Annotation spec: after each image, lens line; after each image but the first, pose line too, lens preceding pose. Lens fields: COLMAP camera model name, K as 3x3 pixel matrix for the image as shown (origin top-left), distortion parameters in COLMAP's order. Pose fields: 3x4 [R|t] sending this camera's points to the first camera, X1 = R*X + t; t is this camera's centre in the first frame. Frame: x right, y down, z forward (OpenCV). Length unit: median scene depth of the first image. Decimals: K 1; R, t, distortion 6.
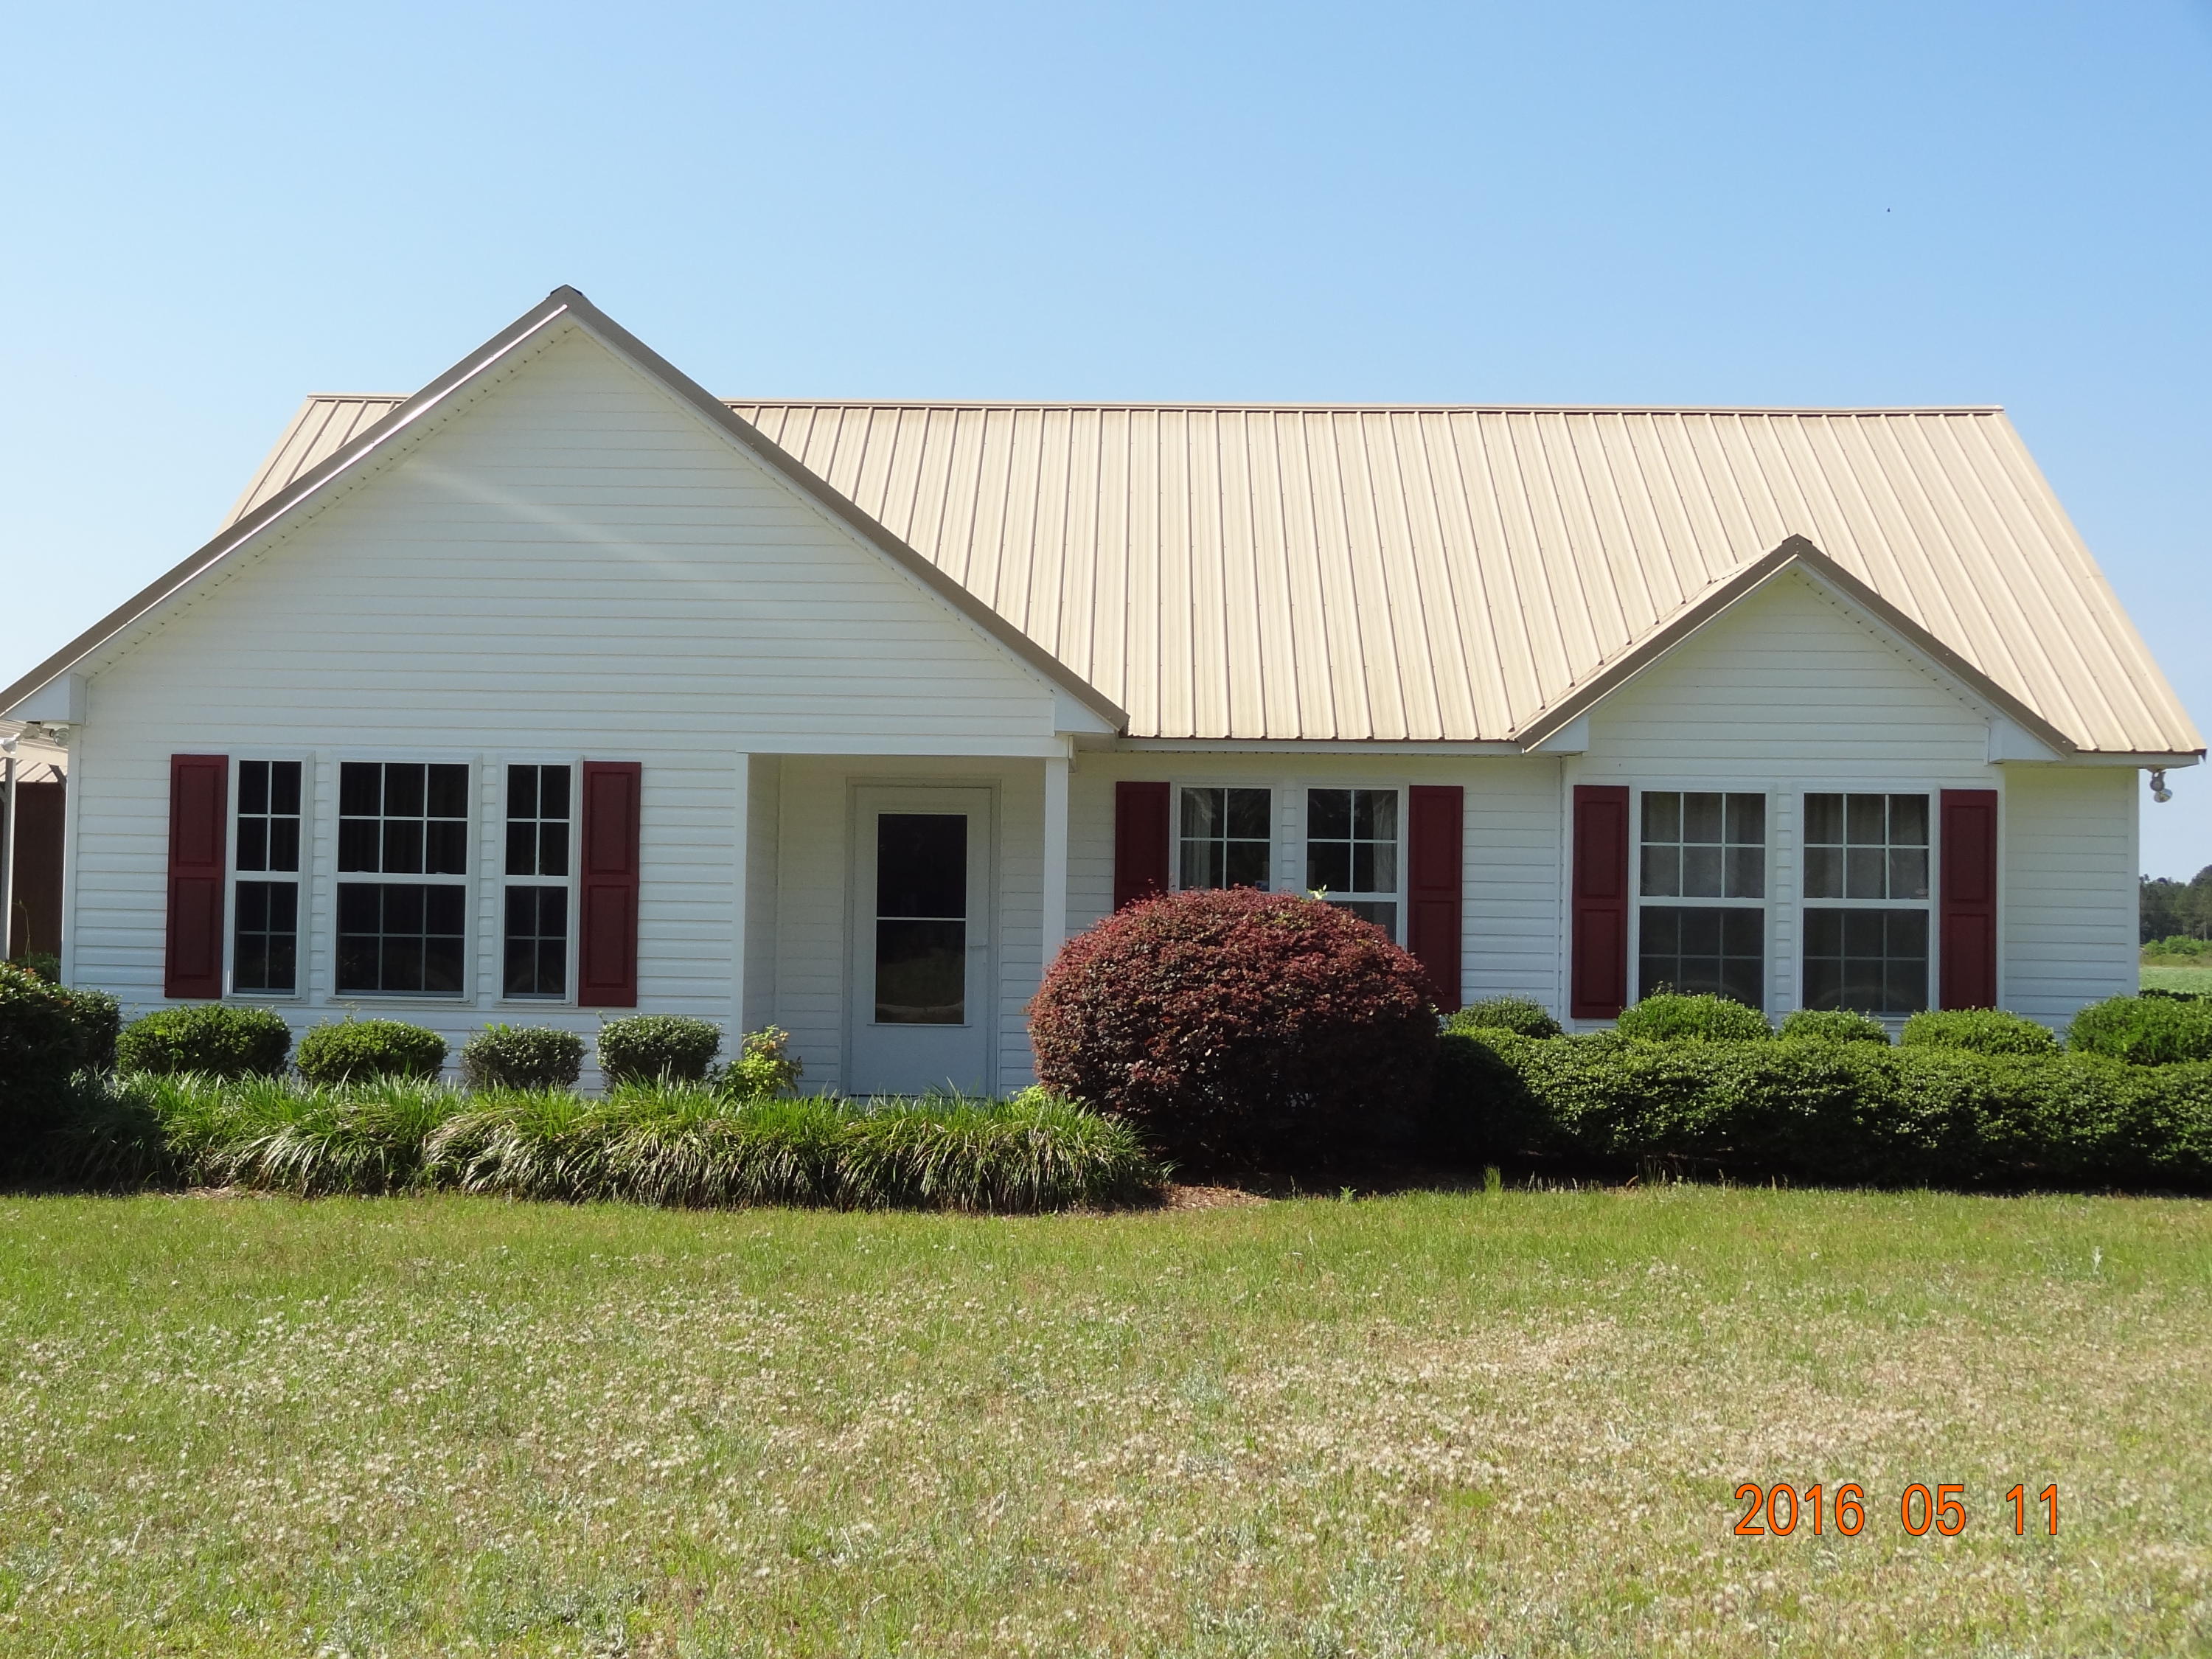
lens RADIAL K [[2863.1, 0, 1058.3], [0, 2863.1, 824.0], [0, 0, 1]] dist [-0.006761, 0.049724]
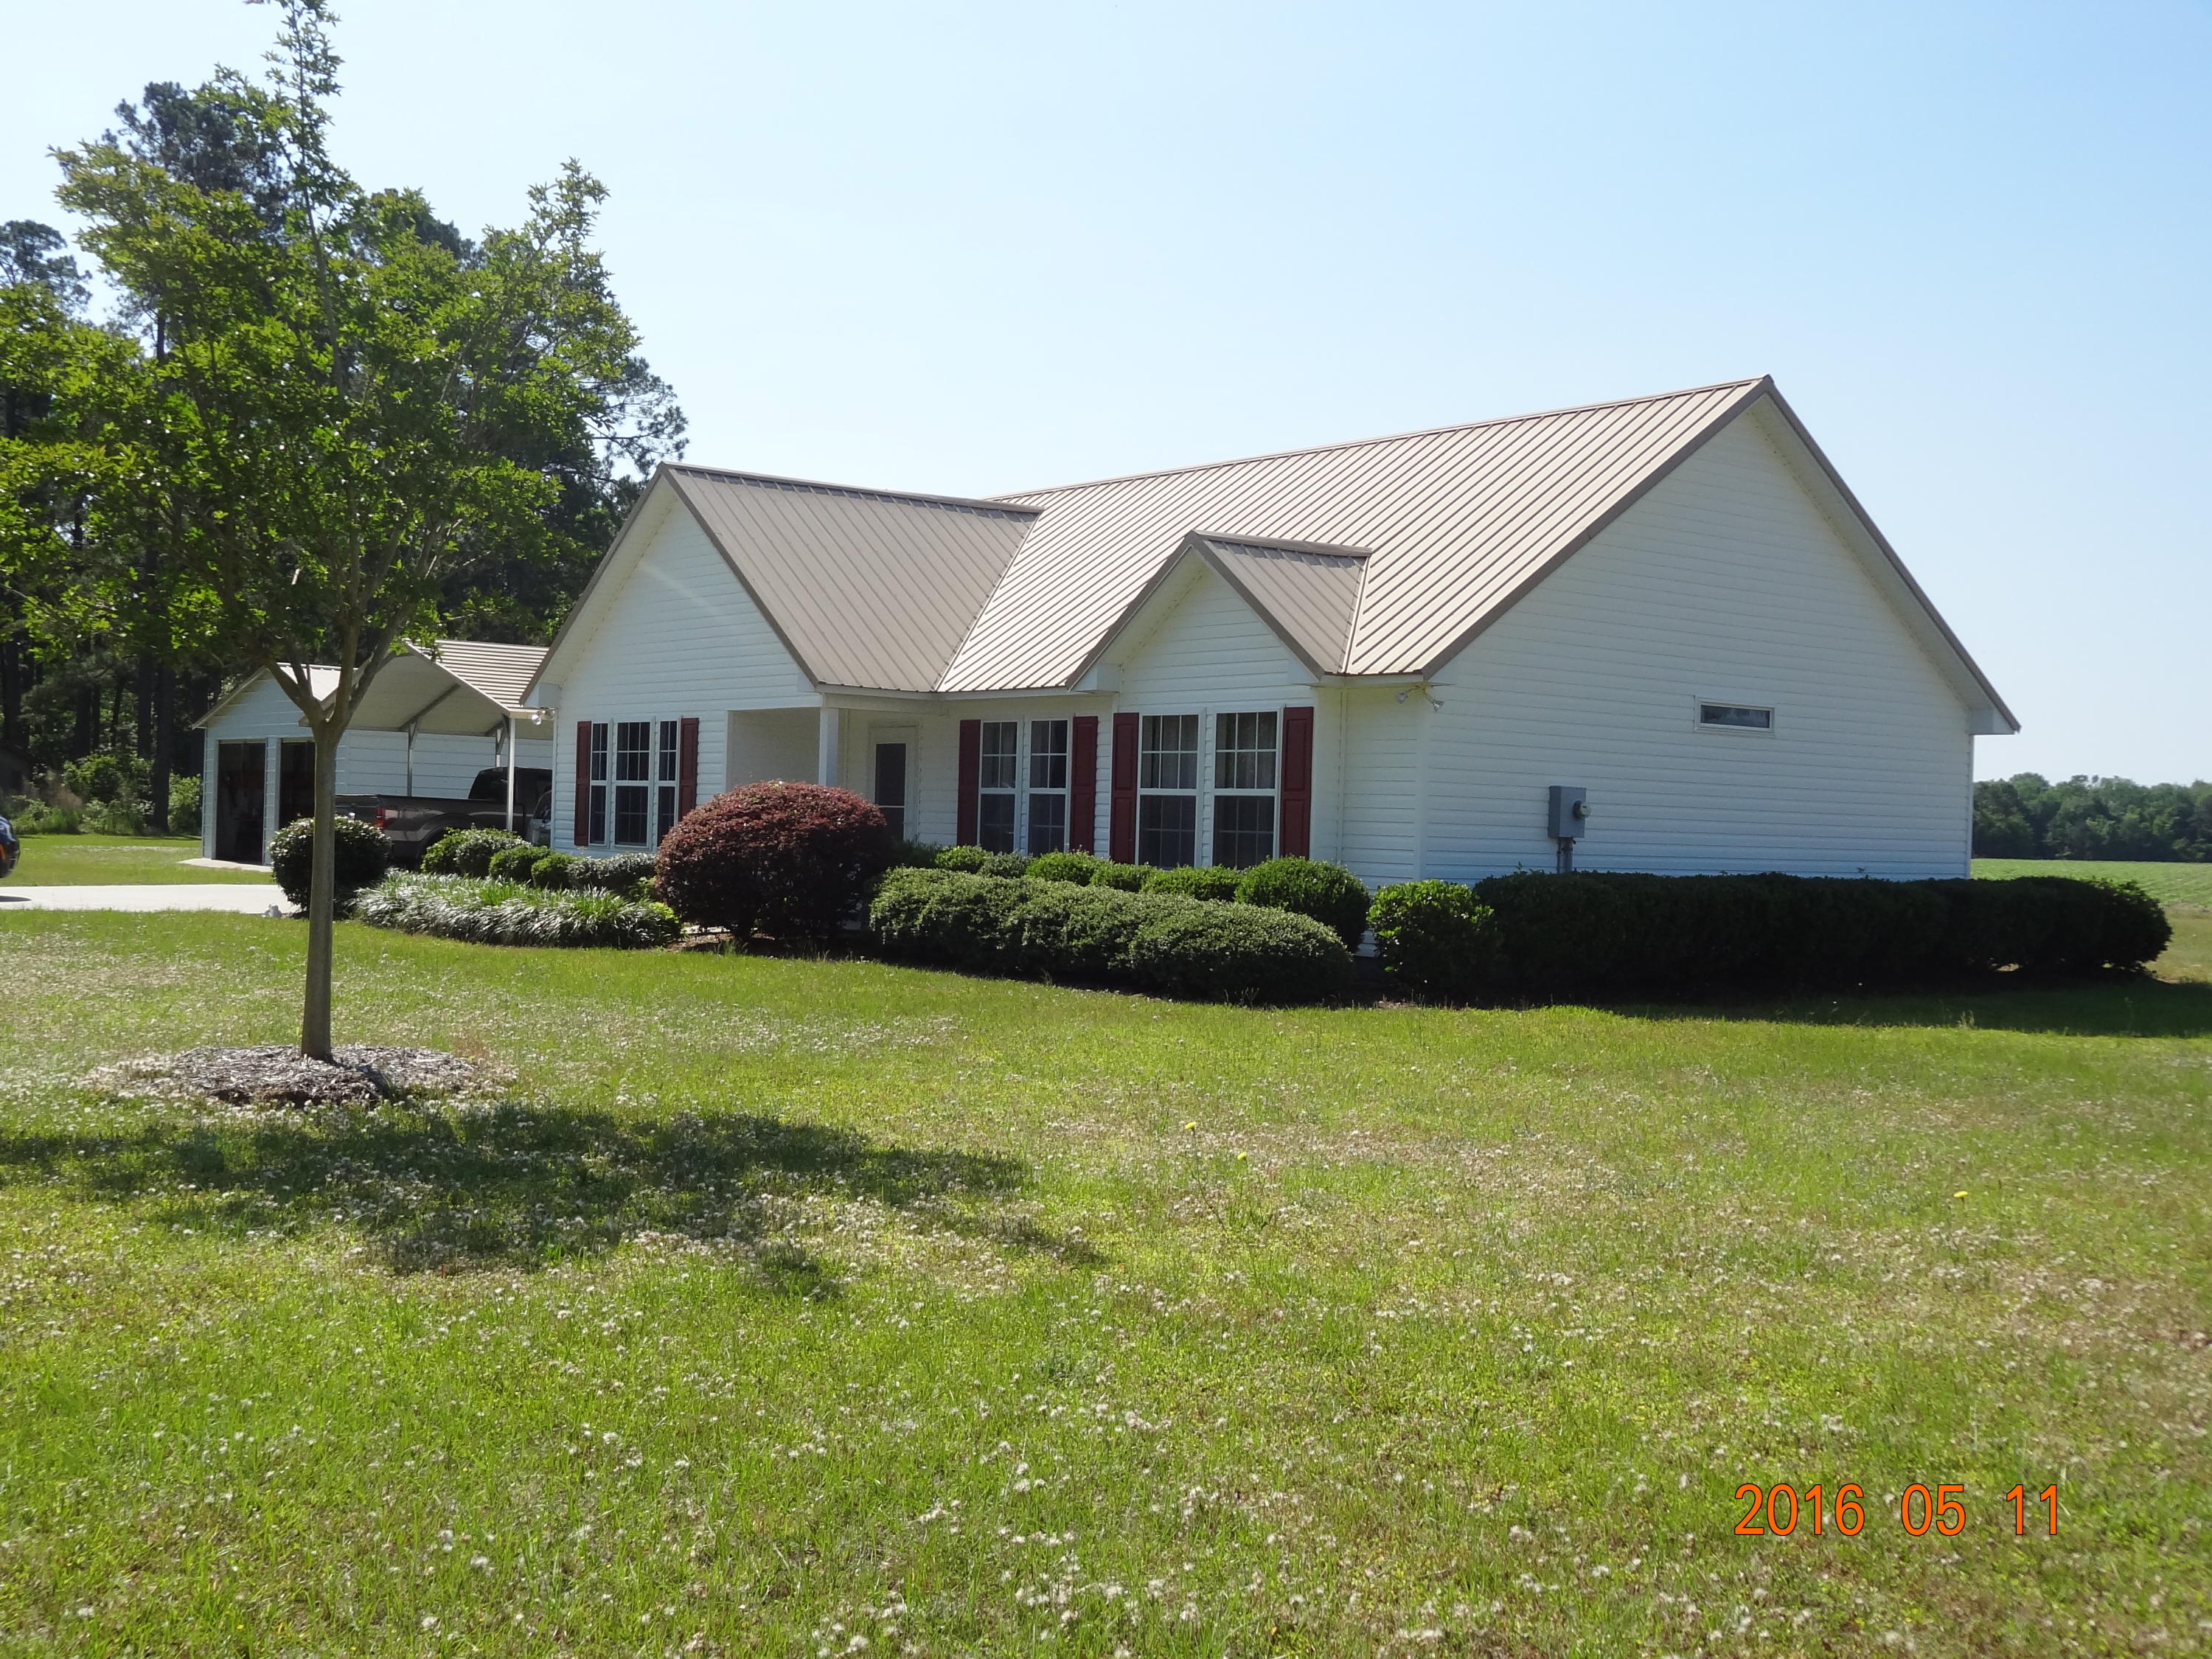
lens RADIAL K [[2368.5, 0, 1089.2], [0, 2368.5, 828.3], [0, 0, 1]] dist [0.003118, -0.004141]
pose [[0.651549, 0.004044, -0.758595, 1.153640], [0.009901, 0.999855, 0.013835, 0.030148], [0.758542, -0.016525, 0.651415, 0.210112]]
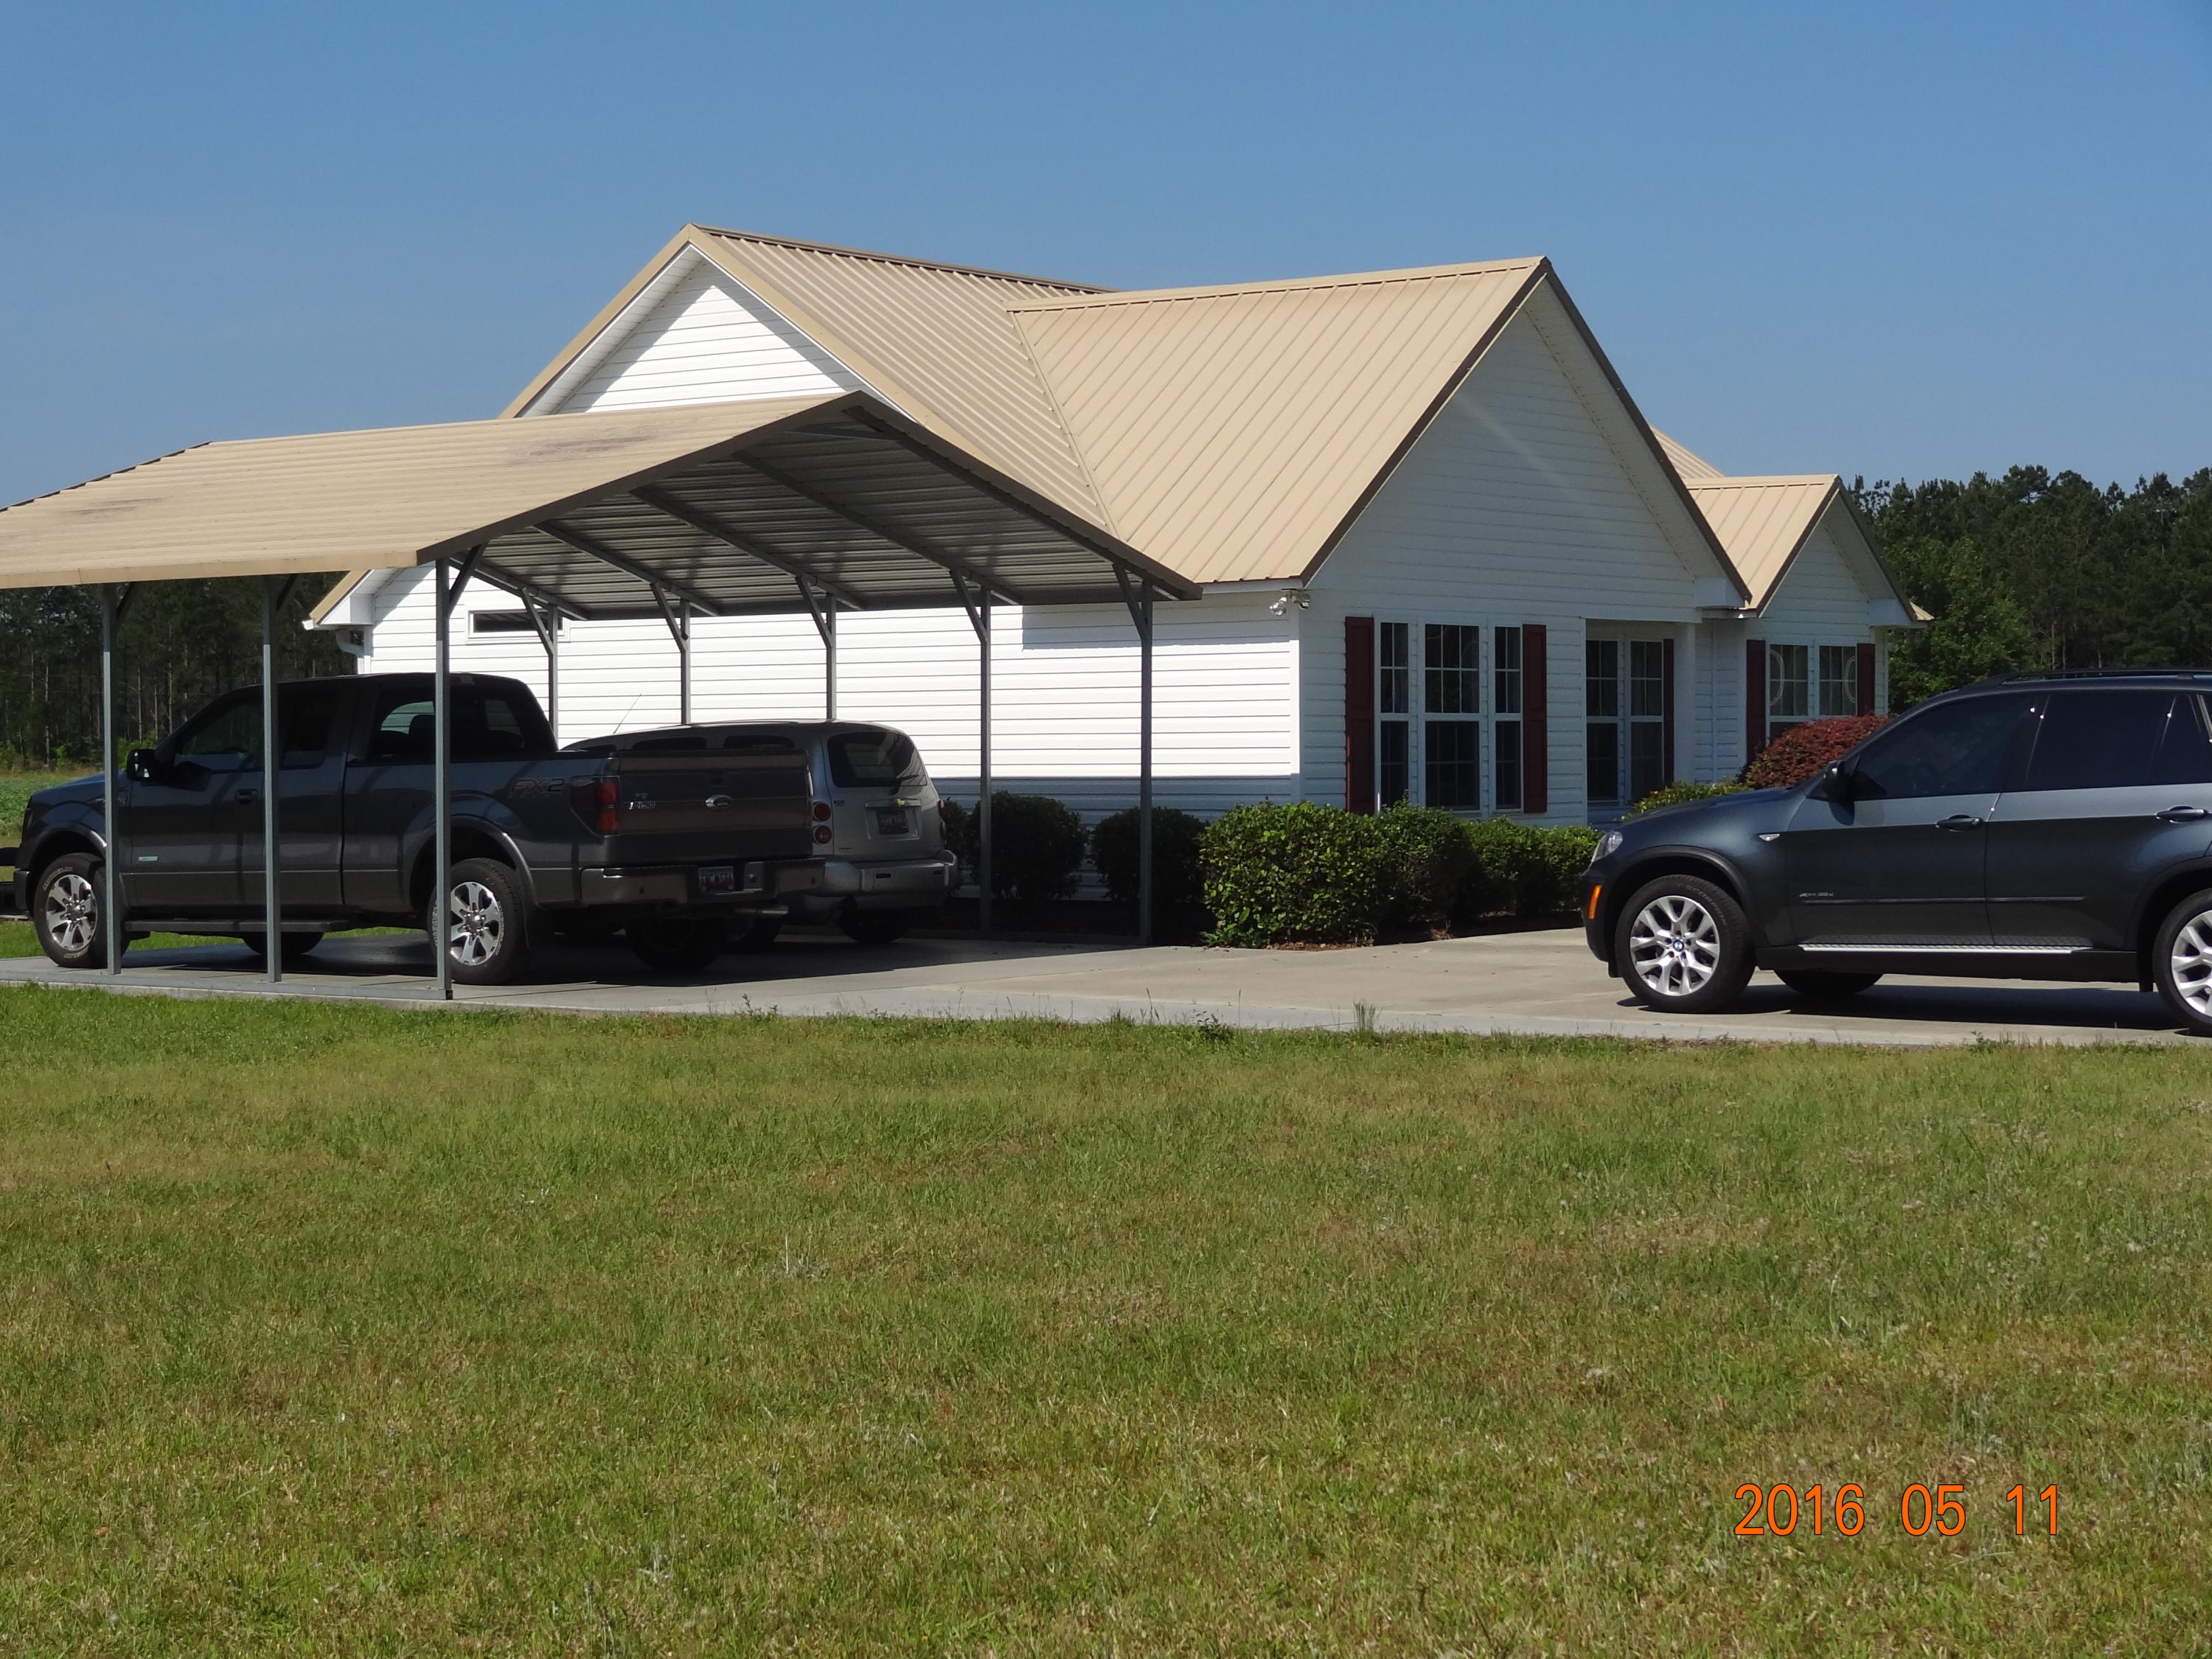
lens RADIAL K [[3896.4, 0, 1106.0], [0, 3896.4, 829.5], [0, 0, 1]] dist [-0.025649, 0.071293]
pose [[0.564290, -0.038838, 0.824663, -1.724490], [-0.013560, 0.998322, 0.056295, -0.025562], [-0.825466, -0.042949, 0.562816, 0.163031]]
